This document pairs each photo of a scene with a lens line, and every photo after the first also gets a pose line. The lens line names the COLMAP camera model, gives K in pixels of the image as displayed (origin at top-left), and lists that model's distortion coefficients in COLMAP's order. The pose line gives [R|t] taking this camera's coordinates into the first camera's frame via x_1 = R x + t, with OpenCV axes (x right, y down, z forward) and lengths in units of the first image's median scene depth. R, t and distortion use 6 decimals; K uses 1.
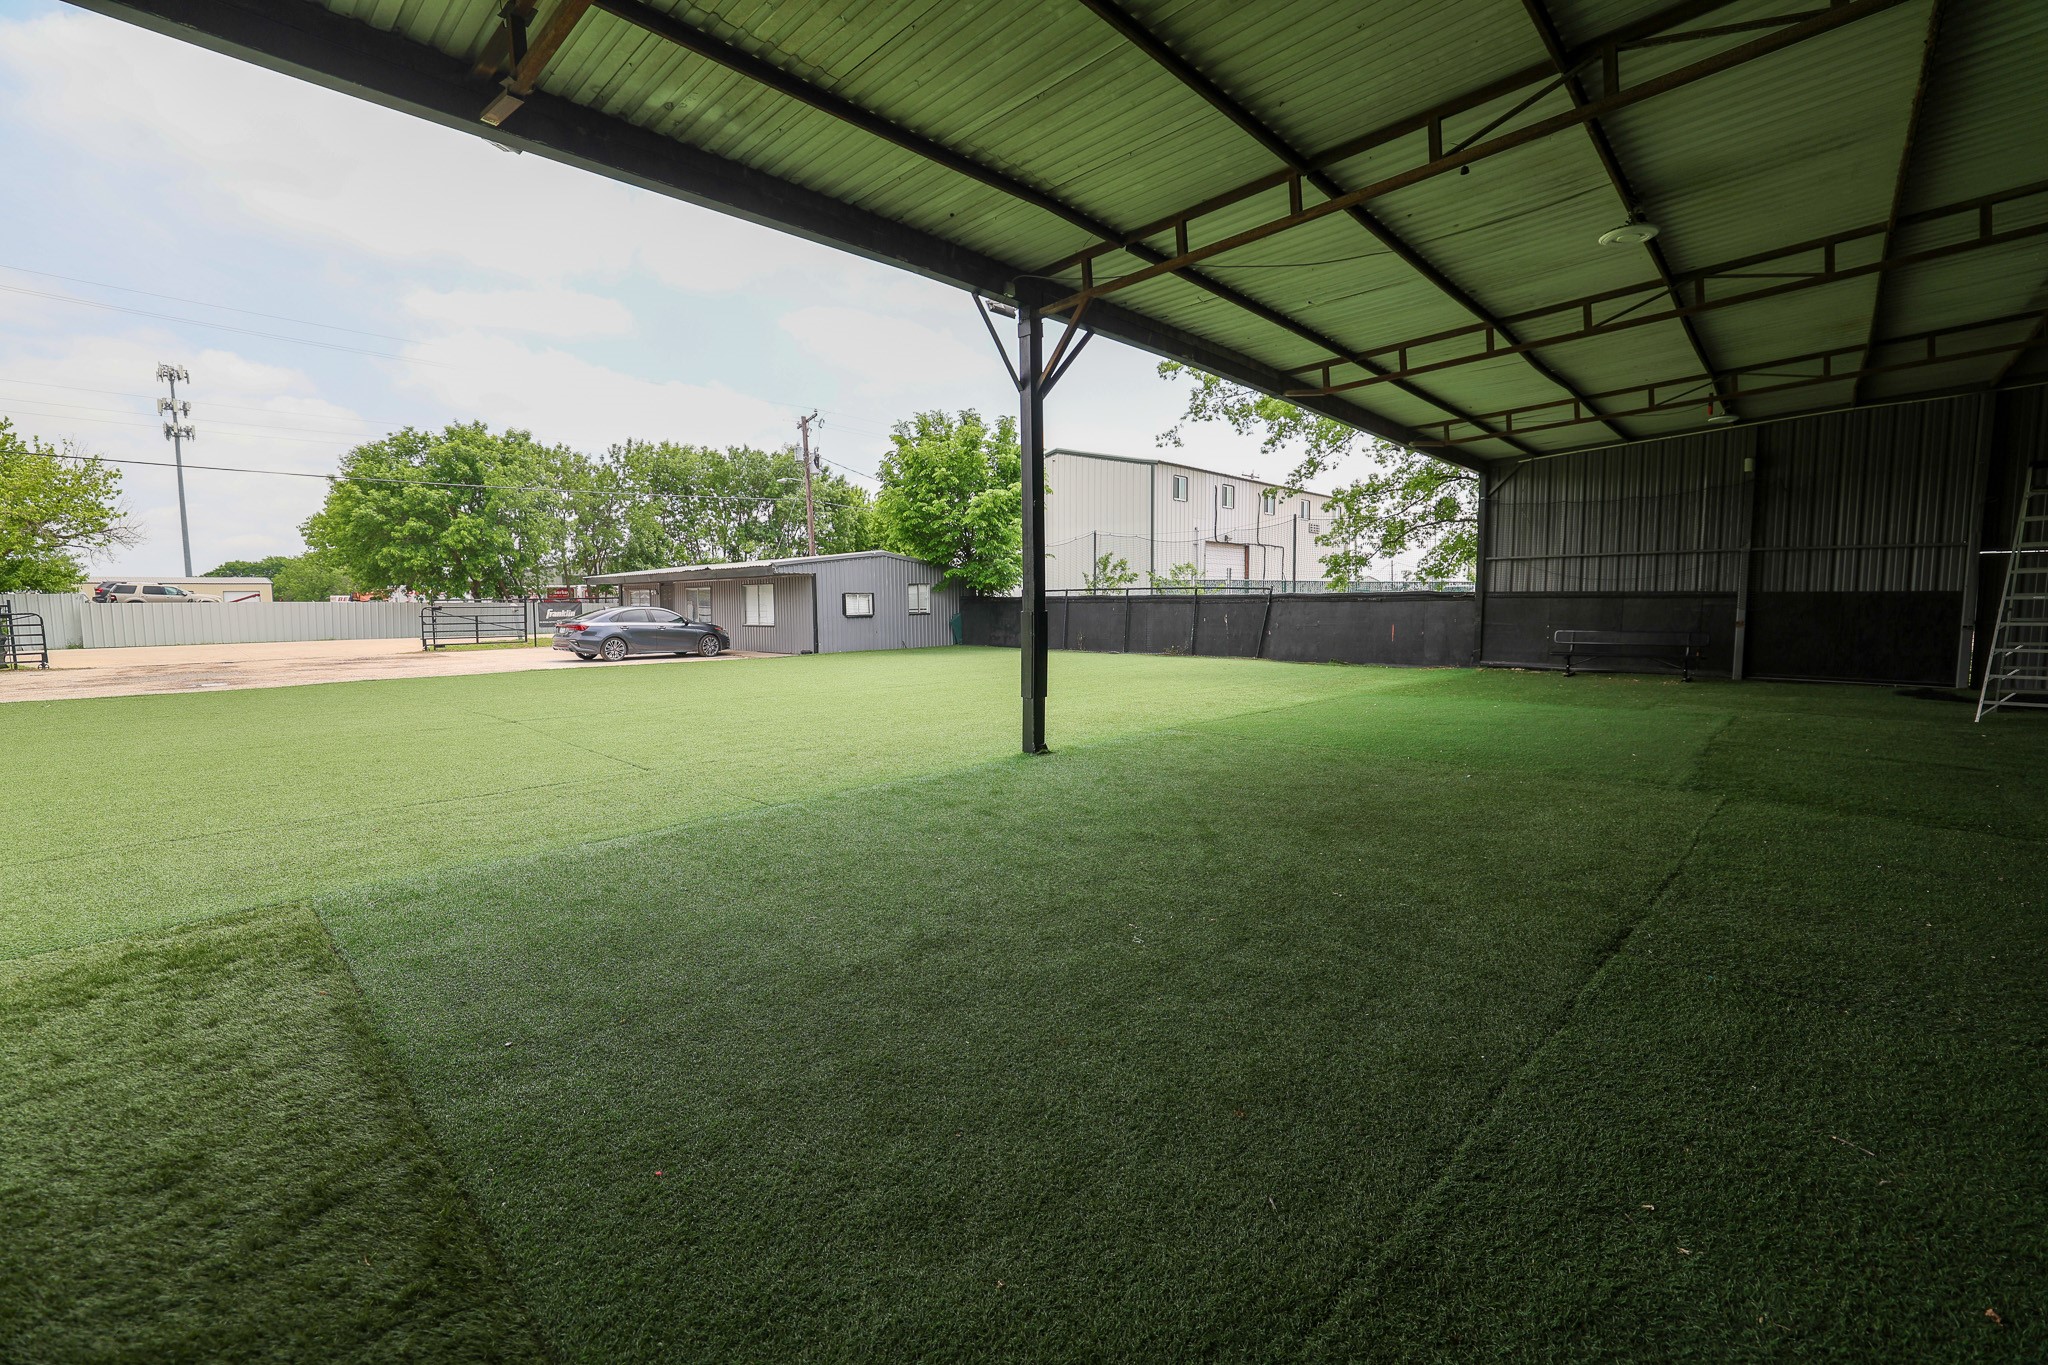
lens RADIAL K [[886.1, 0, 1024.4], [0, 886.1, 668.2], [0, 0, 1]] dist [-0.031549, 0.014025]
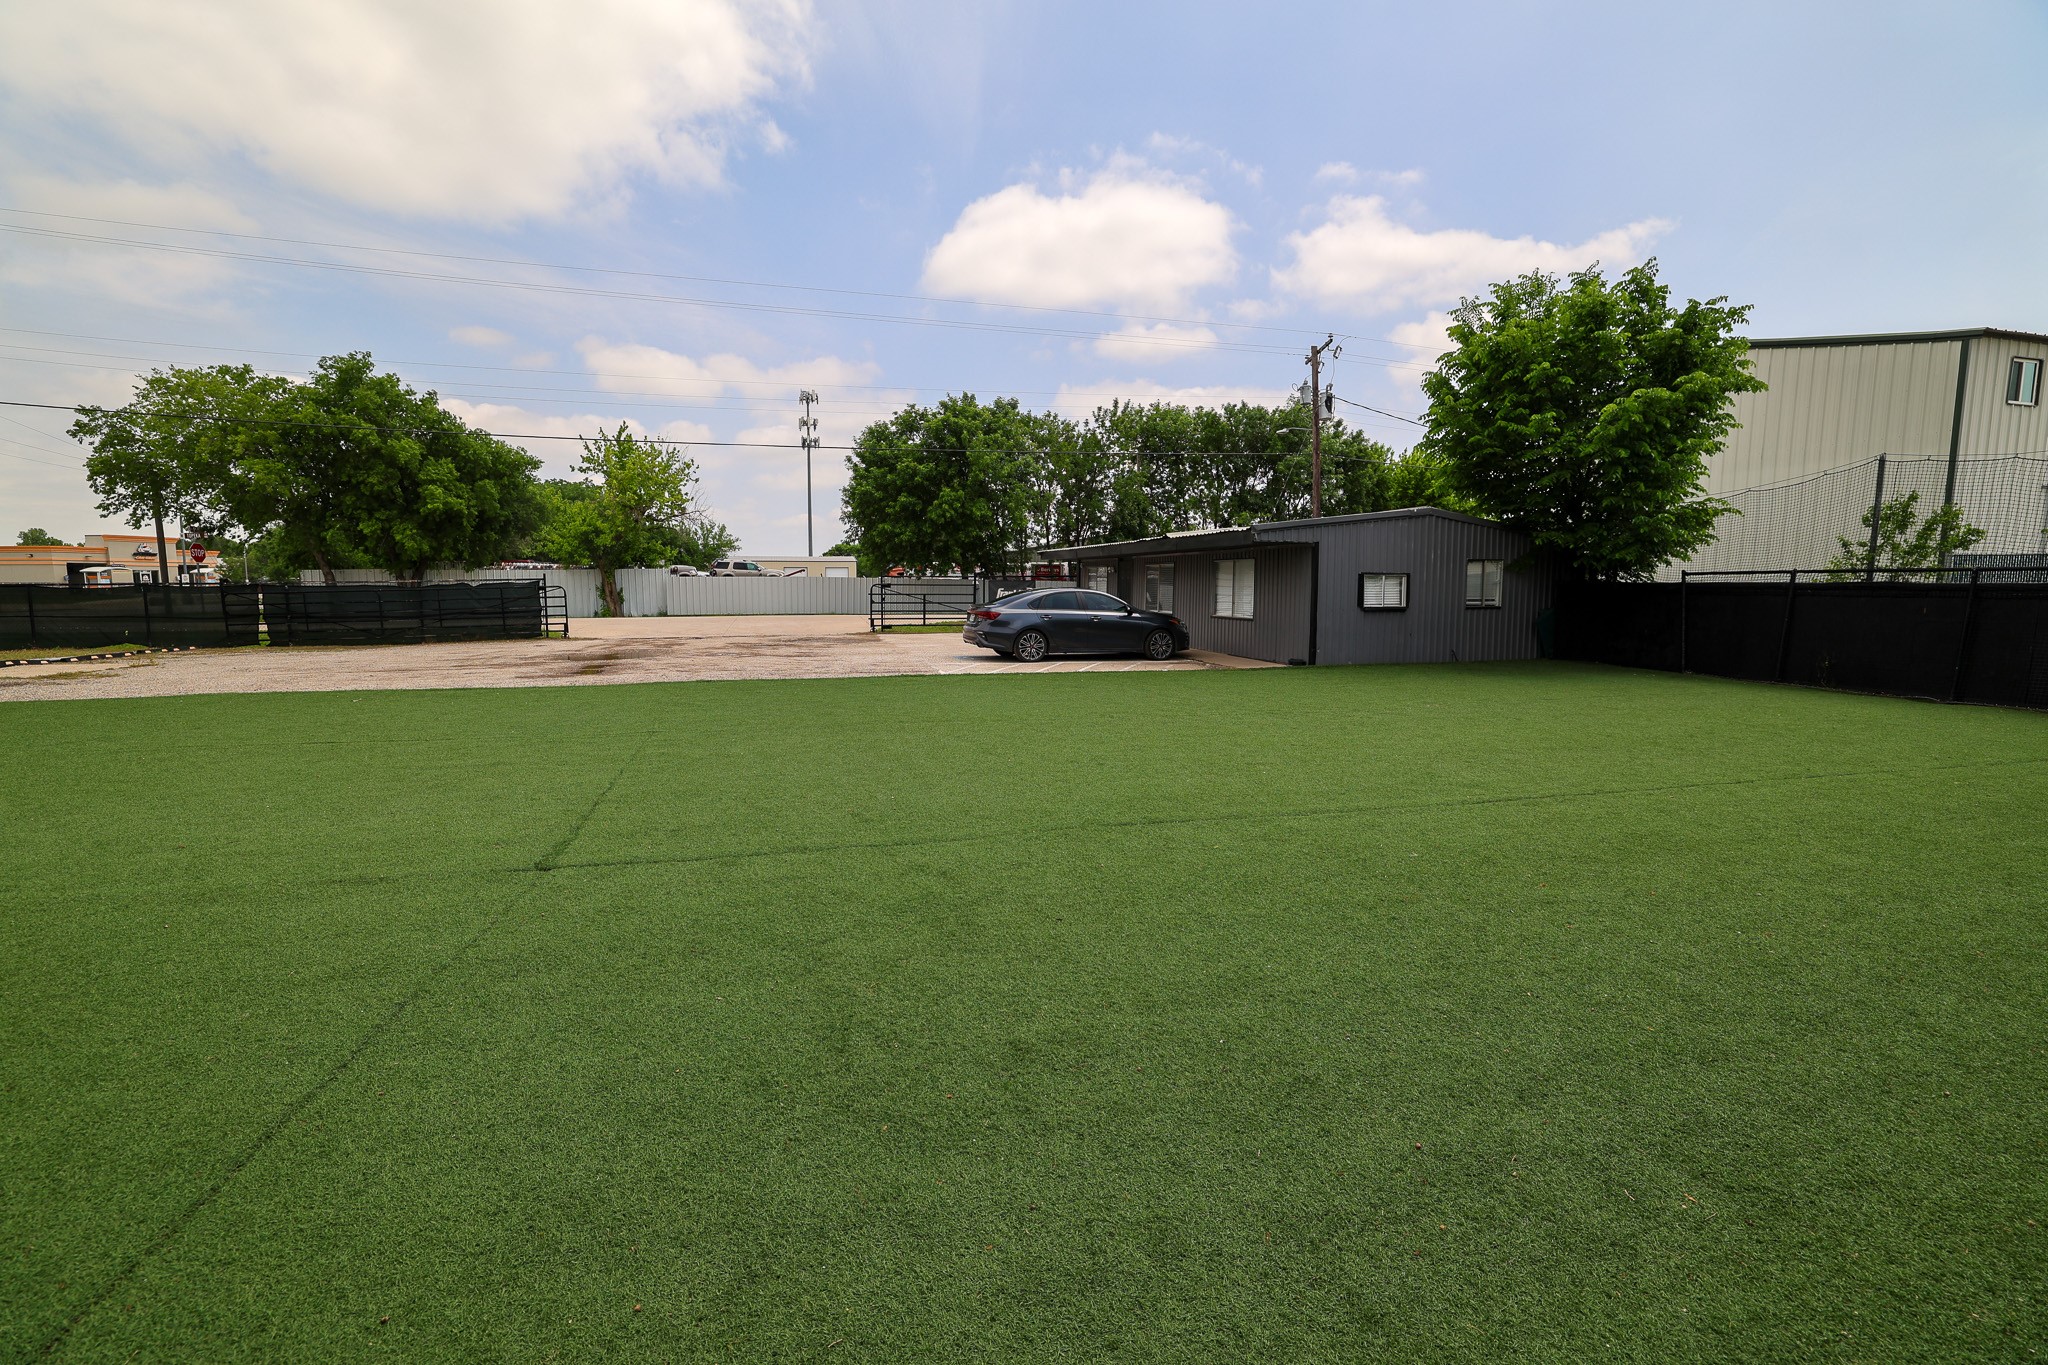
lens RADIAL K [[886.1, 0, 1020.7], [0, 886.1, 658.9], [0, 0, 1]] dist [-0.031549, 0.014025]
pose [[0.849087, 0.057365, -0.525128, -0.048960], [-0.051190, 0.998343, 0.026290, -0.017760], [0.525766, 0.004559, 0.850617, 0.217166]]
